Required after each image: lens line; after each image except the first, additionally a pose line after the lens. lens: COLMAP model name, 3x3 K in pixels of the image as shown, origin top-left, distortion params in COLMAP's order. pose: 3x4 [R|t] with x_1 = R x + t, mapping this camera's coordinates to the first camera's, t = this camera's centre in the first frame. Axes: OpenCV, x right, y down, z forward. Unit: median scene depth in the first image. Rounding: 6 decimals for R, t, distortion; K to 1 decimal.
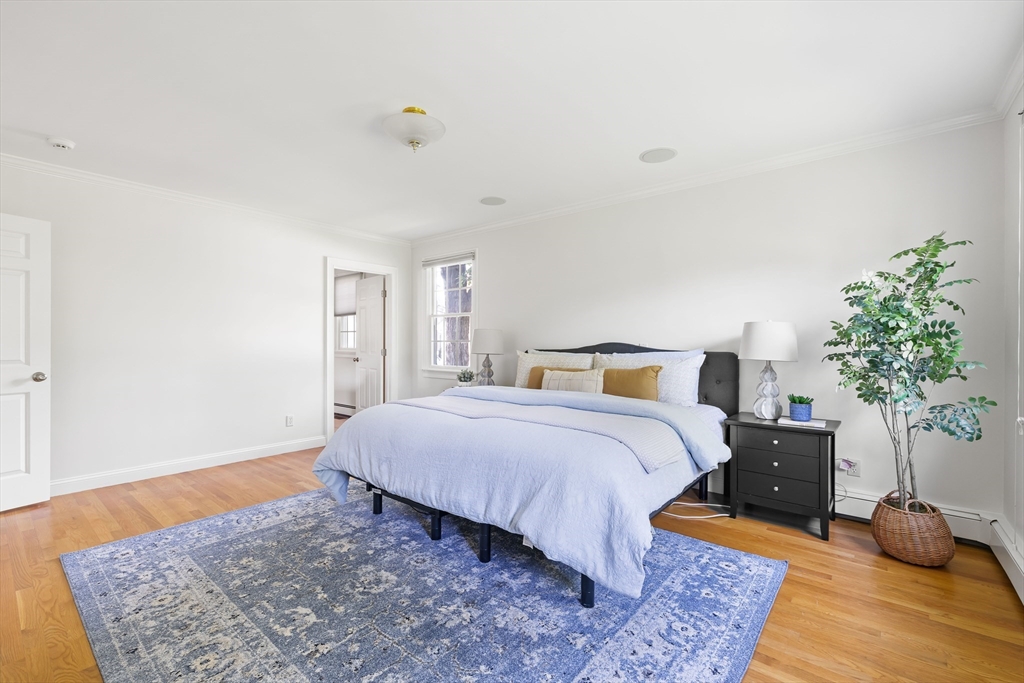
lens RADIAL K [[436.3, 0, 513.0], [0, 436.3, 344.0], [0, 0, 1]] dist [0.007100, -0.000264]
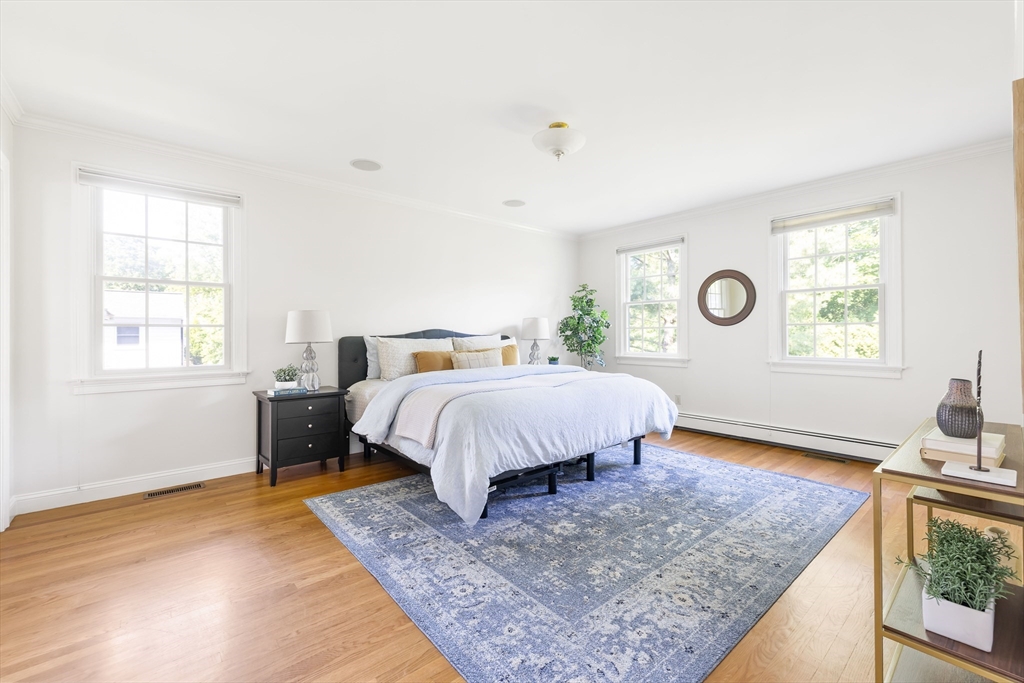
lens RADIAL K [[422.0, 0, 512.5], [0, 422.0, 334.0], [0, 0, 1]] dist [0.001113, -0.000002]
pose [[0.179821, -0.001144, 0.983699, -1.409399], [0.002706, 0.999996, 0.000668, 0.017047], [-0.983696, 0.002542, 0.179824, 0.966331]]
